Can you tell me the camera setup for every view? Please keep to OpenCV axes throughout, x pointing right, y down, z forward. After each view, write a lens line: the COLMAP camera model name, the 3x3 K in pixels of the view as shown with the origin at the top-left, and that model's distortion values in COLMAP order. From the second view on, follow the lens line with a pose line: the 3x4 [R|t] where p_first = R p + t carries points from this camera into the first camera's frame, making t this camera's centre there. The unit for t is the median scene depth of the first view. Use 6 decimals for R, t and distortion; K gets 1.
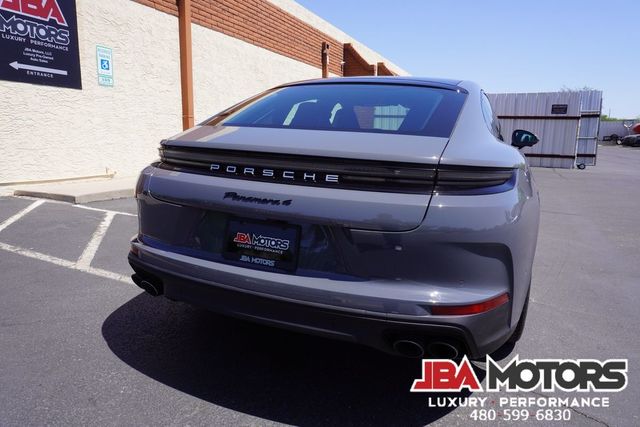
lens RADIAL K [[426.2, 0, 321.3], [0, 426.2, 210.9], [0, 0, 1]] dist [-0.048671, 0.026788]
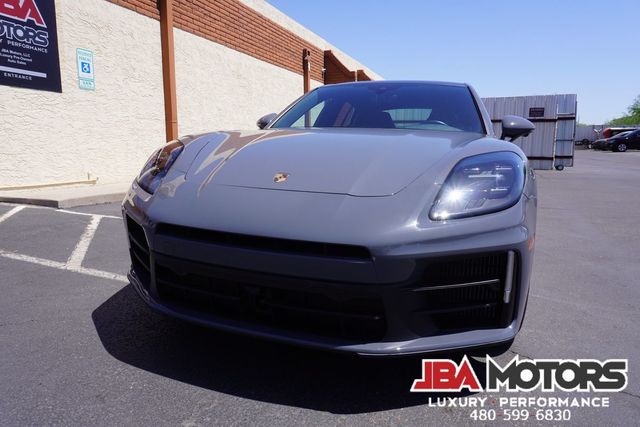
lens RADIAL K [[426.2, 0, 321.6], [0, 426.2, 210.8], [0, 0, 1]] dist [-0.048671, 0.026788]
pose [[0.998583, -0.022827, 0.048063, -0.025472], [0.023962, 0.999445, -0.023163, 0.020241], [-0.047508, 0.024282, 0.998576, 0.012820]]
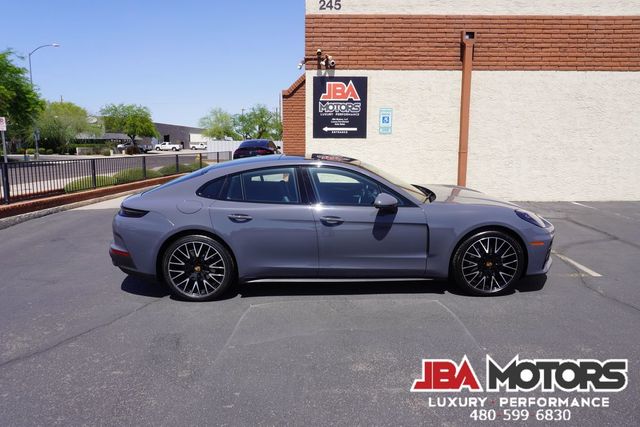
lens RADIAL K [[426.2, 0, 320.6], [0, 426.2, 210.7], [0, 0, 1]] dist [-0.048671, 0.026788]
pose [[0.380812, 0.132772, -0.915070, 0.867812], [-0.153844, 0.984941, 0.078886, -0.126036], [0.911764, 0.110738, 0.395504, 0.256898]]
